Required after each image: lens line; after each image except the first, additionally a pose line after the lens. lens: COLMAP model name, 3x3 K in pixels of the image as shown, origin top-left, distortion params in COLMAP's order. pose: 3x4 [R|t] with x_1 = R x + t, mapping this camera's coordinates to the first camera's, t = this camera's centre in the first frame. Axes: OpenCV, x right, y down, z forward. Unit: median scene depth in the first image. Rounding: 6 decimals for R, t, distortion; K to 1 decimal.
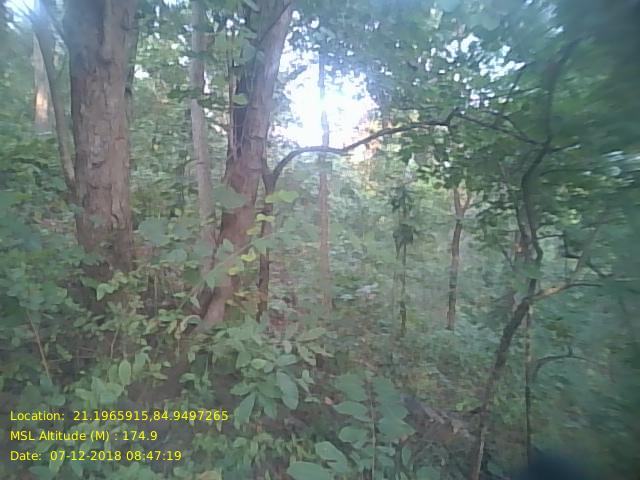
lens RADIAL K [[560.0, 0, 305.8], [0, 560.0, 228.3], [0, 0, 1]] dist [0.078610, -0.259743]
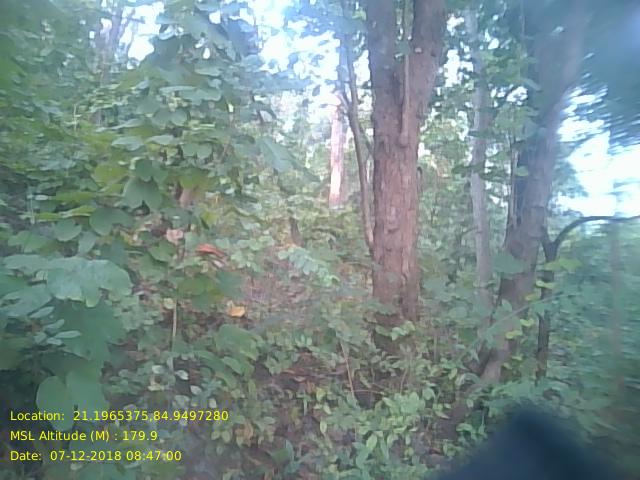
lens RADIAL K [[560.0, 0, 305.8], [0, 560.0, 228.3], [0, 0, 1]] dist [0.078610, -0.259743]
pose [[0.888106, 0.003704, -0.459624, 0.011951], [-0.062464, 0.991663, -0.112704, 0.023477], [0.455375, 0.128803, 0.880933, -0.114642]]
